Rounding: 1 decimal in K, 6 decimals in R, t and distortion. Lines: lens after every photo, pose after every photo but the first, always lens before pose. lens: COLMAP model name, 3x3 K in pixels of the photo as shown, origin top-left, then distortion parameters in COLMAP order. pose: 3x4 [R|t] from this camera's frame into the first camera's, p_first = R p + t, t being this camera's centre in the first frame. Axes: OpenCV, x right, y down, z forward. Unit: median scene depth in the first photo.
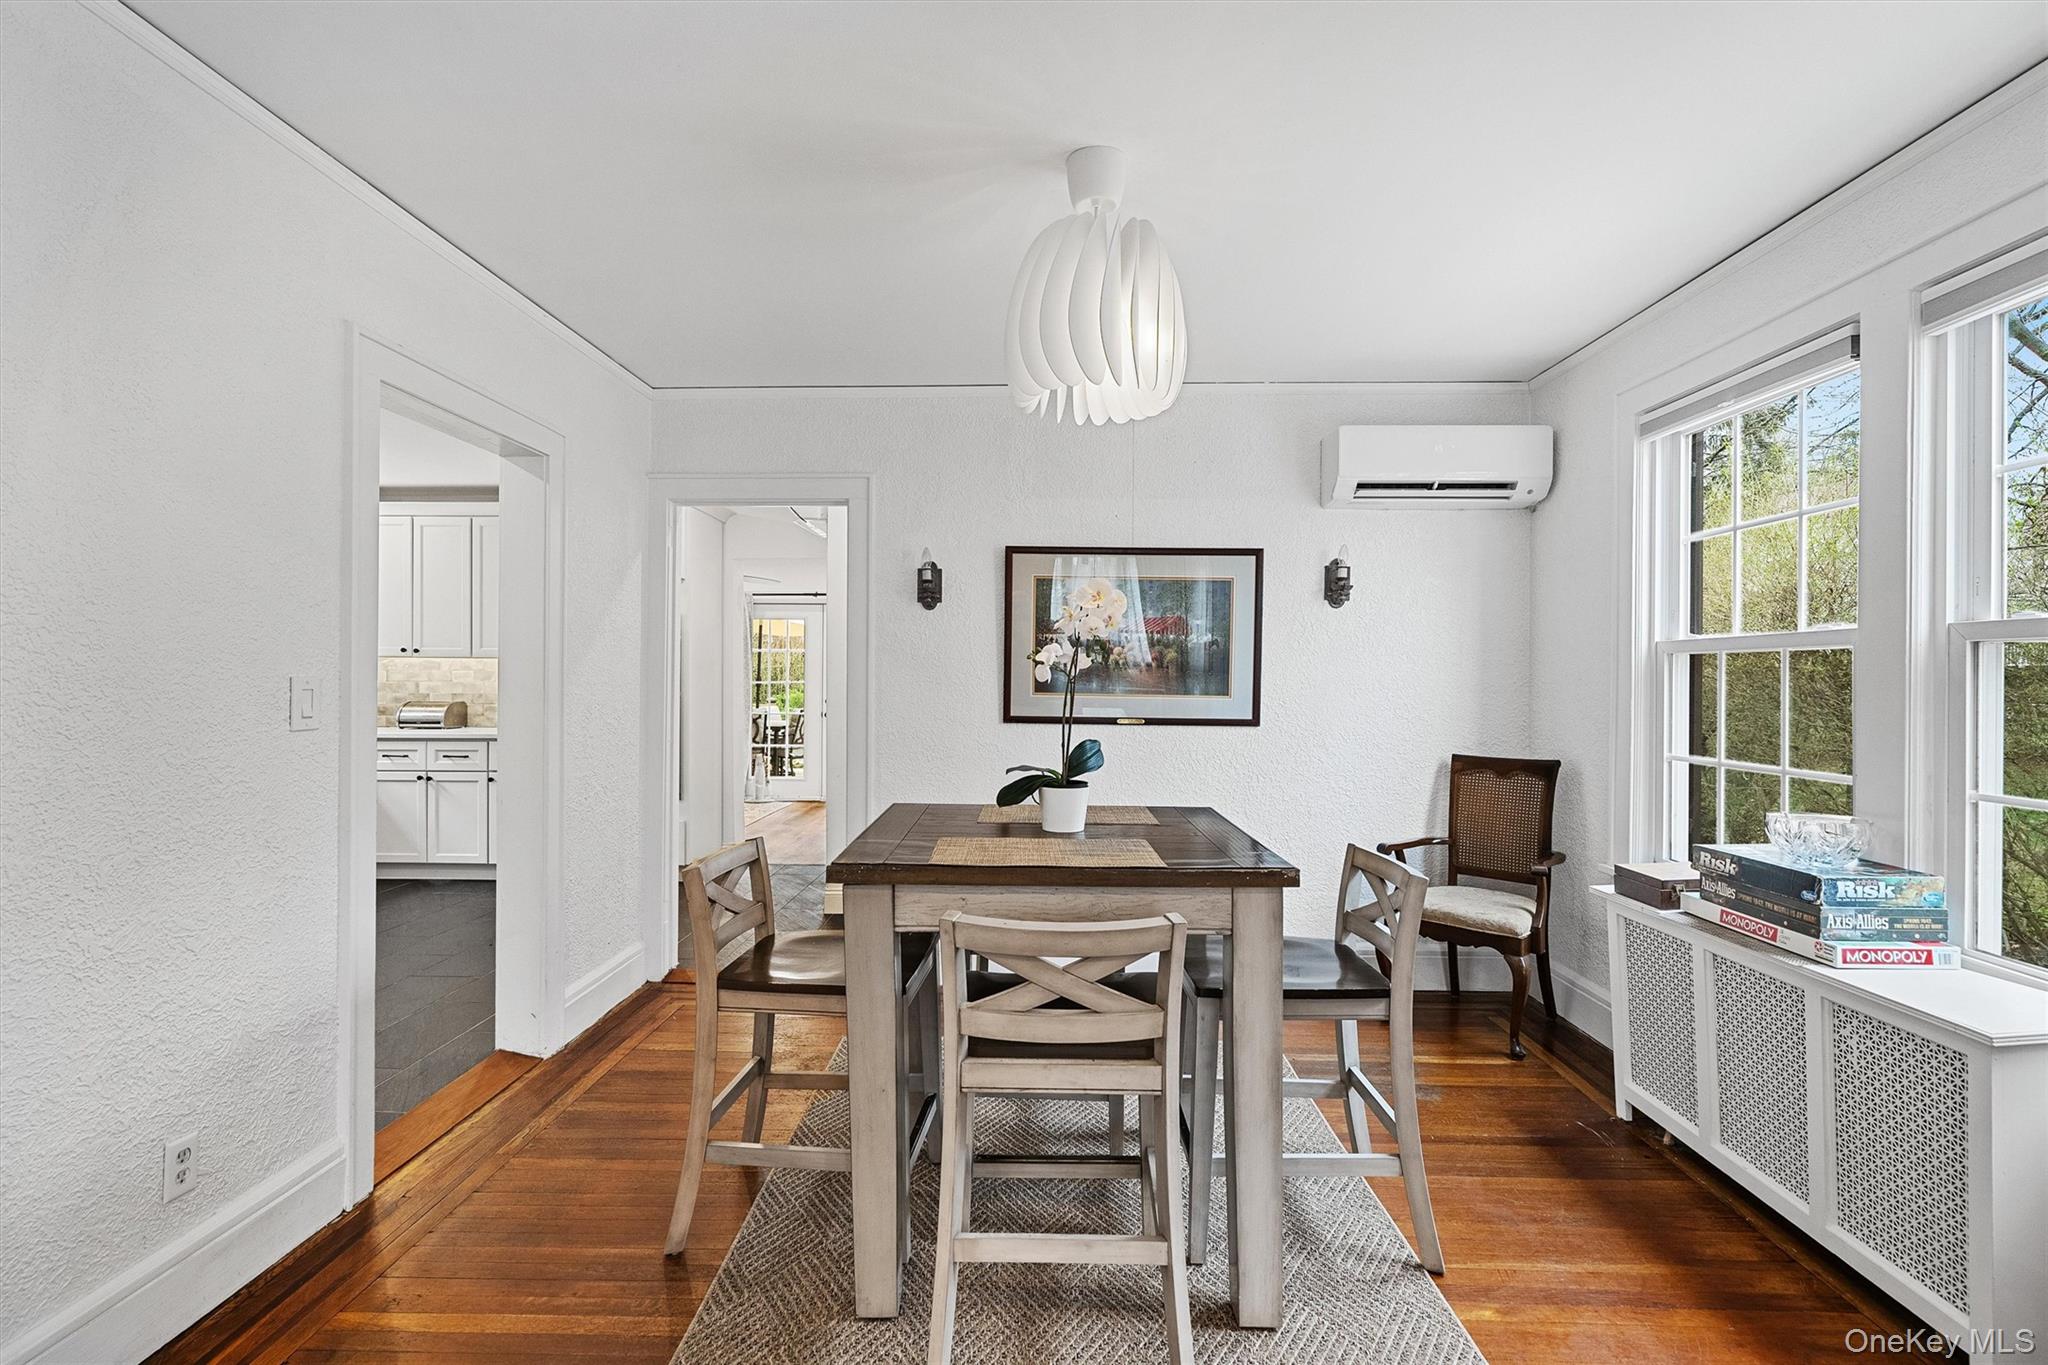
lens RADIAL K [[966.0, 0, 1019.9], [0, 966.0, 660.5], [0, 0, 1]] dist [0.001021, -0.000200]
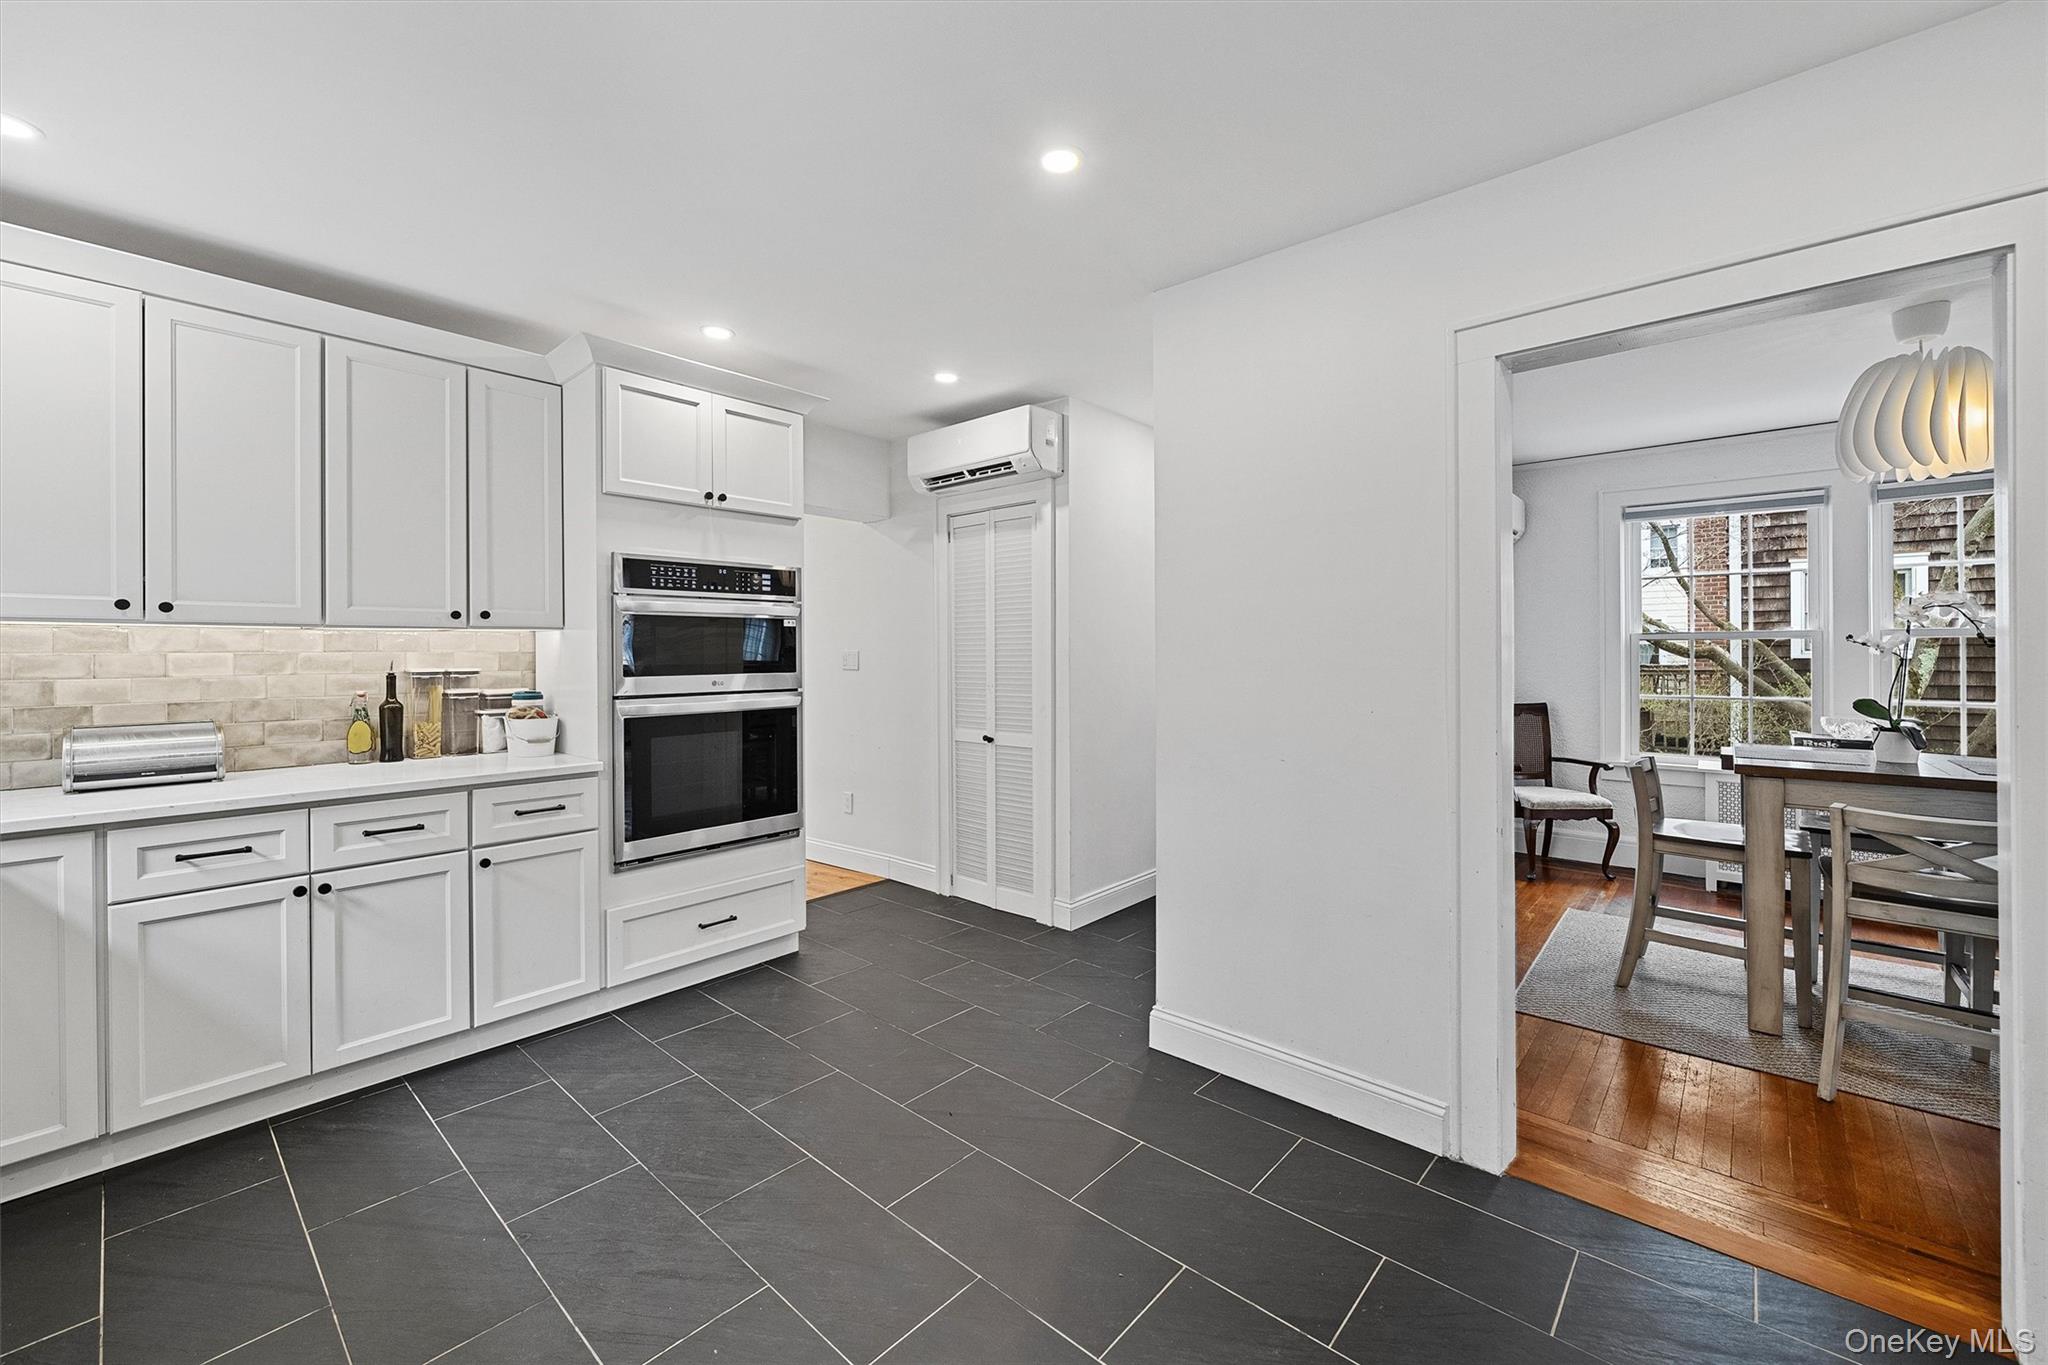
lens RADIAL K [[811.8, 0, 1024.0], [0, 811.8, 682.5], [0, 0, 1]] dist [-0.000895, -0.000174]
pose [[0.638513, -0.032251, 0.768935, -0.640073], [-0.009262, 0.998727, 0.049579, 0.002024], [-0.769555, -0.038779, 0.637402, 0.463371]]
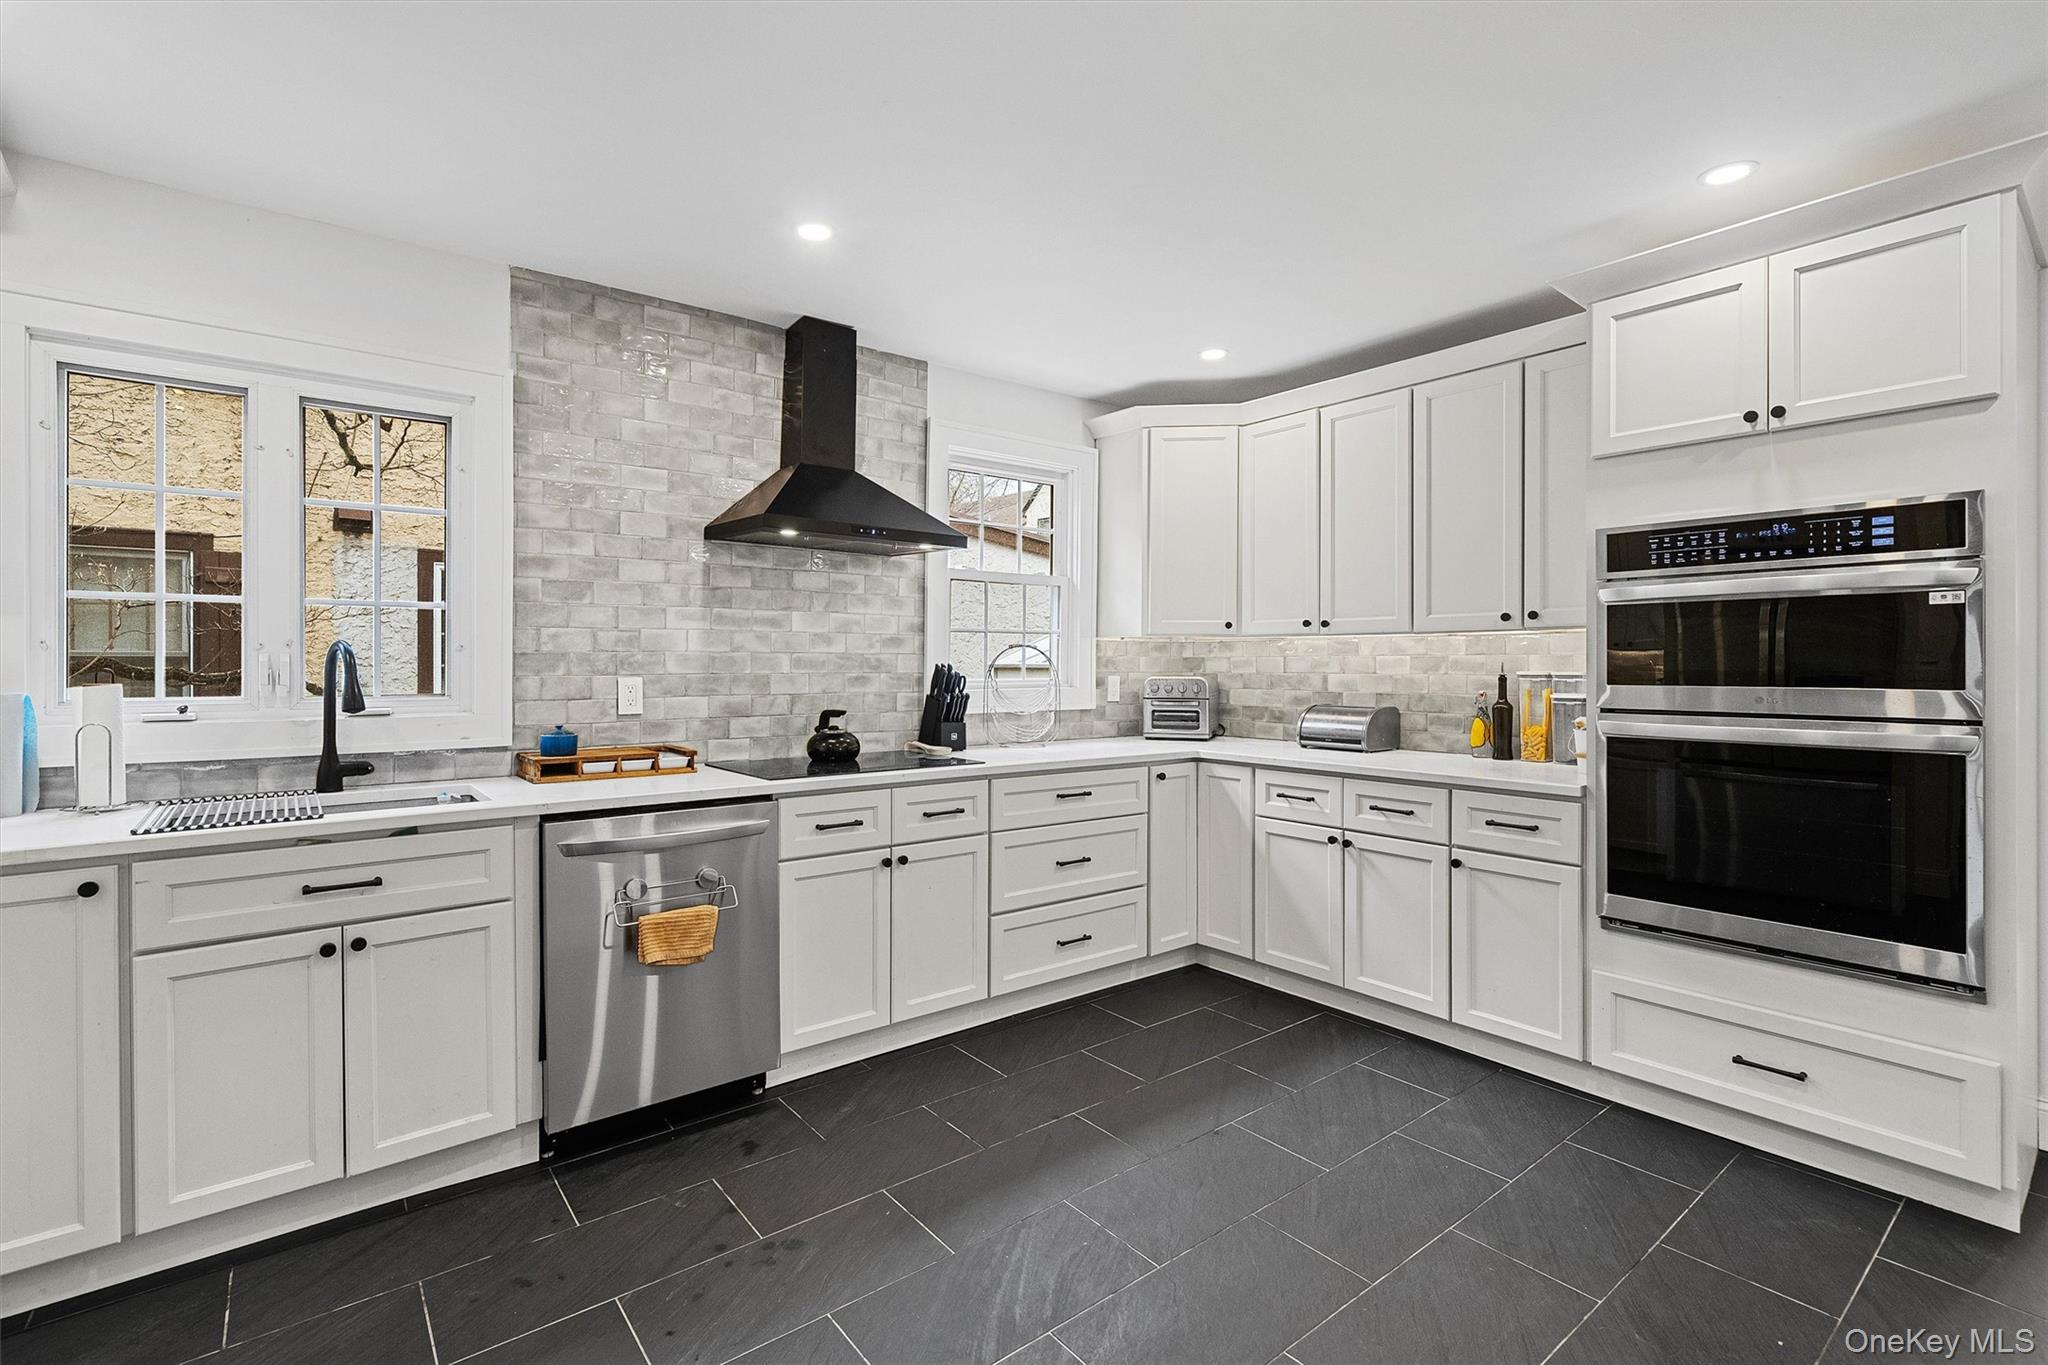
lens RADIAL K [[925.4, 0, 1017.1], [0, 925.4, 696.8], [0, 0, 1]] dist [0.000172, -0.000001]
pose [[0.650051, 0.026758, -0.759420, -0.298032], [0.013570, 0.998812, 0.046808, 0.006047], [0.759770, -0.040733, 0.648915, 0.458314]]
